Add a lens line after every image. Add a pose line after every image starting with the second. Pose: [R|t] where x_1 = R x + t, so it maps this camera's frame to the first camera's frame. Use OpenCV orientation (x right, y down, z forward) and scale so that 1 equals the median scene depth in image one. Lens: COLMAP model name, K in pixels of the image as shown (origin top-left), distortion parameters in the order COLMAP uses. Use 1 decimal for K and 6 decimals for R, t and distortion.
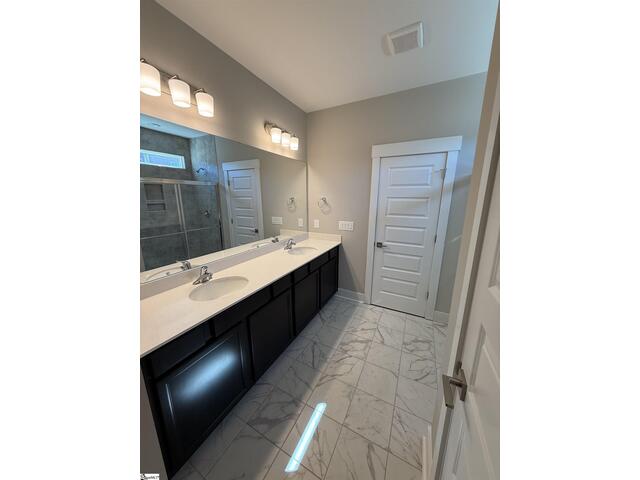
lens RADIAL K [[191.8, 0, 320.0], [0, 191.8, 240.0], [0, 0, 1]] dist [0.000073, -0.000001]
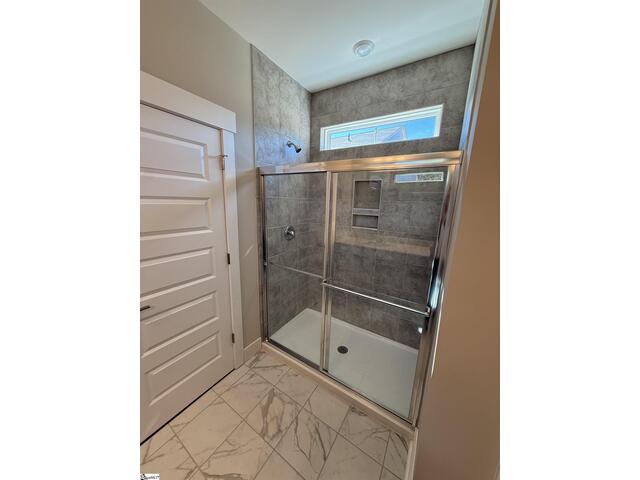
lens RADIAL K [[191.8, 0, 320.0], [0, 191.8, 240.0], [0, 0, 1]] dist [0.000073, -0.000001]
pose [[0.083541, -0.199825, 0.976264, -0.025264], [0.186603, 0.965495, 0.181653, -0.142484], [-0.978877, 0.166999, 0.117946, 0.623324]]
